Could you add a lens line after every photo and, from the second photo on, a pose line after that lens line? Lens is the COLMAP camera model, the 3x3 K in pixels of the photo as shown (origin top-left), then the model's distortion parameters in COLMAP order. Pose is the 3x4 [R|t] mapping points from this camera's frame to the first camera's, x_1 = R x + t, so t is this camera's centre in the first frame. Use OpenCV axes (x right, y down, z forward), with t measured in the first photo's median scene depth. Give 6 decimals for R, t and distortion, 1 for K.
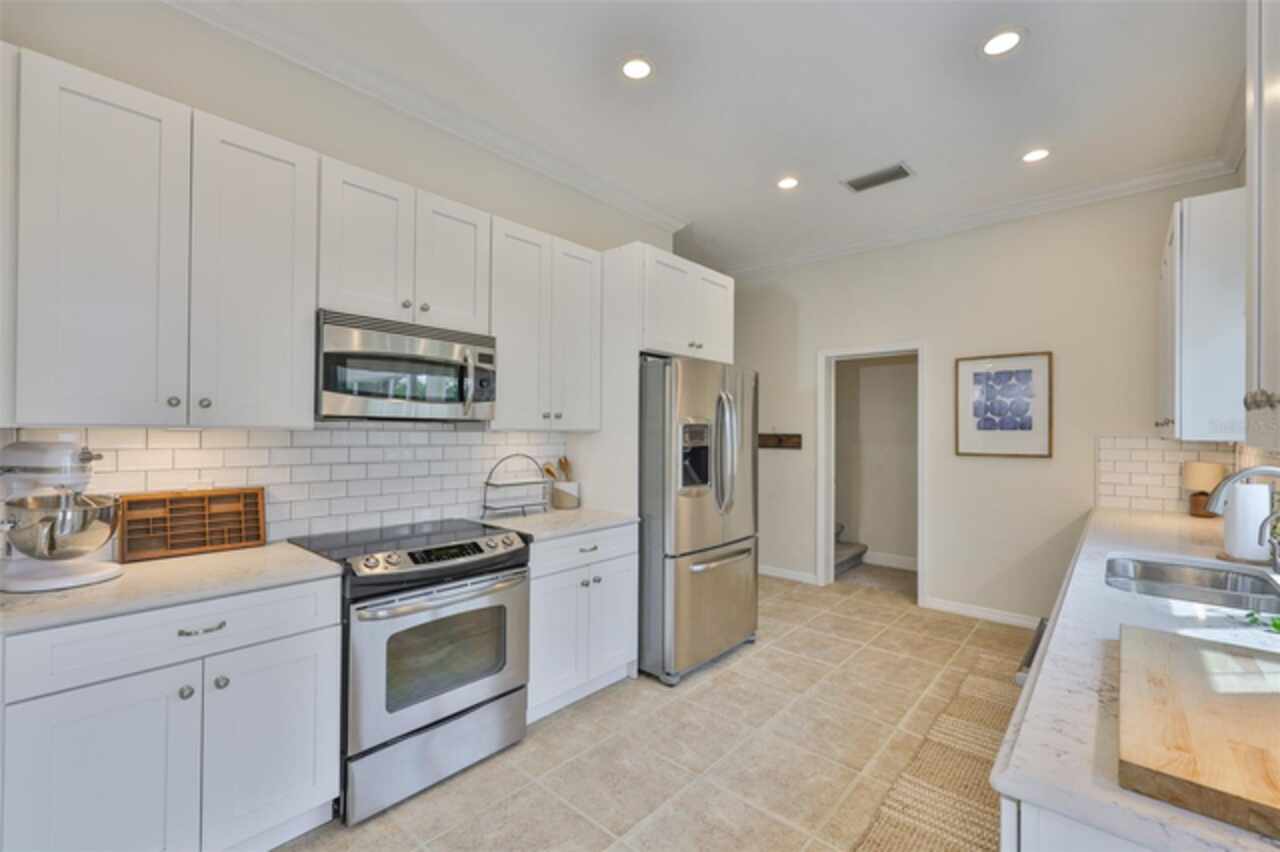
lens RADIAL K [[539.1, 0, 631.3], [0, 539.1, 429.0], [0, 0, 1]] dist [-0.005934, 0.002050]
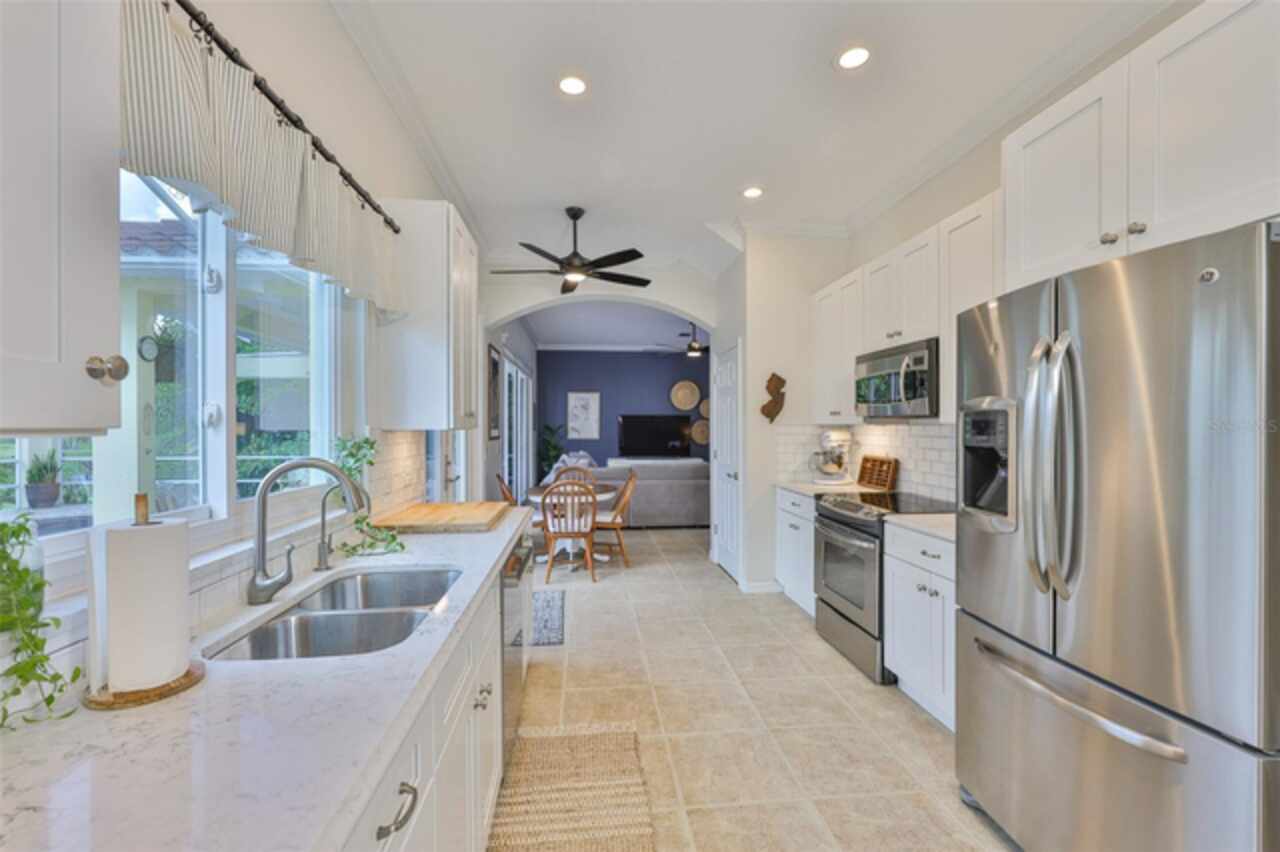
lens RADIAL K [[539.1, 0, 635.9], [0, 539.1, 427.0], [0, 0, 1]] dist [-0.005934, 0.002050]
pose [[-0.673663, -0.006388, -0.739011, 0.979925], [0.002777, 0.999934, -0.011174, 0.020544], [0.739034, -0.009580, -0.673600, 1.328879]]
